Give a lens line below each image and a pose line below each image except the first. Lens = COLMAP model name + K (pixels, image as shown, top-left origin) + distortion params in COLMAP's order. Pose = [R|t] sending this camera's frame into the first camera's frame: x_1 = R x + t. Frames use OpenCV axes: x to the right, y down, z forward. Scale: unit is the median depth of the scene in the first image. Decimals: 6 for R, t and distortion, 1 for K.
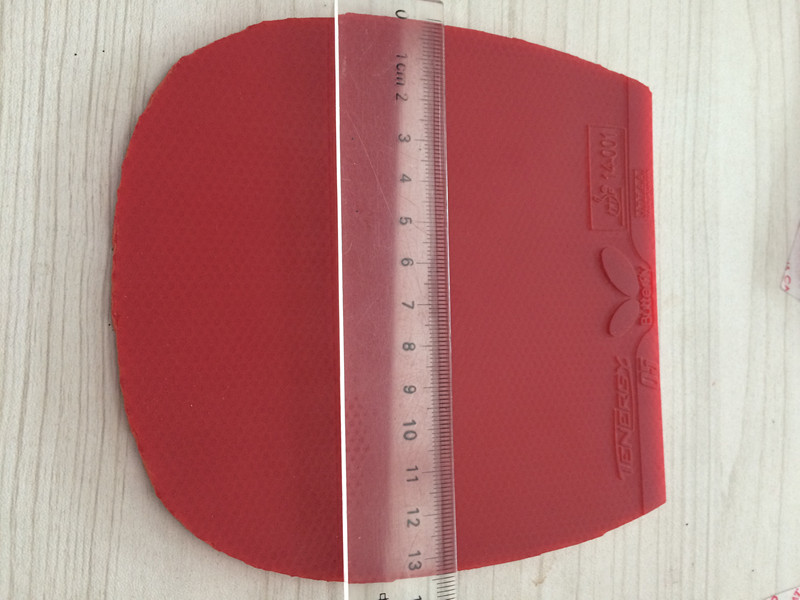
lens RADIAL K [[692.7, 0, 399.4], [0, 692.7, 306.1], [0, 0, 1]] dist [0.057956, -0.111294]
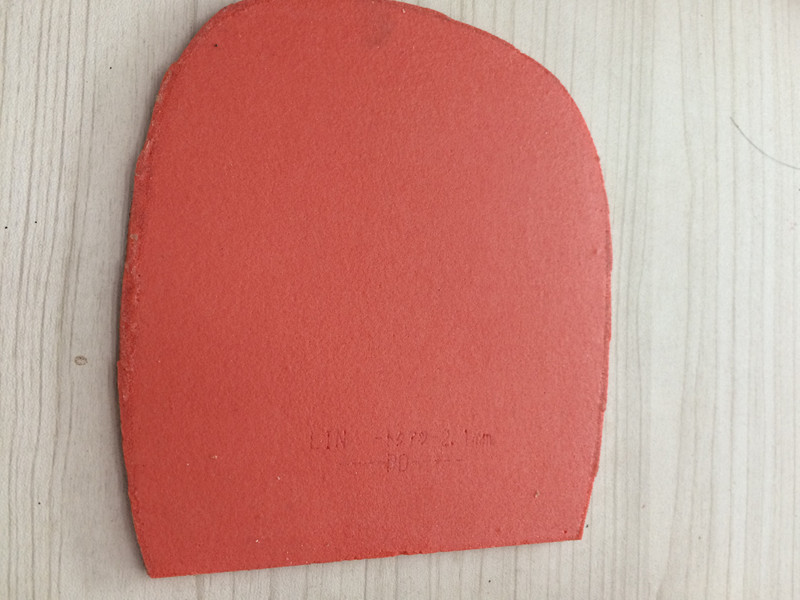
lens RADIAL K [[692.7, 0, 395.2], [0, 692.7, 297.4], [0, 0, 1]] dist [0.057956, -0.111294]
pose [[0.998121, 0.014694, 0.059490, 0.016910], [-0.015363, 0.999824, 0.010802, -0.203748], [-0.059321, -0.011695, 0.998170, -0.007053]]
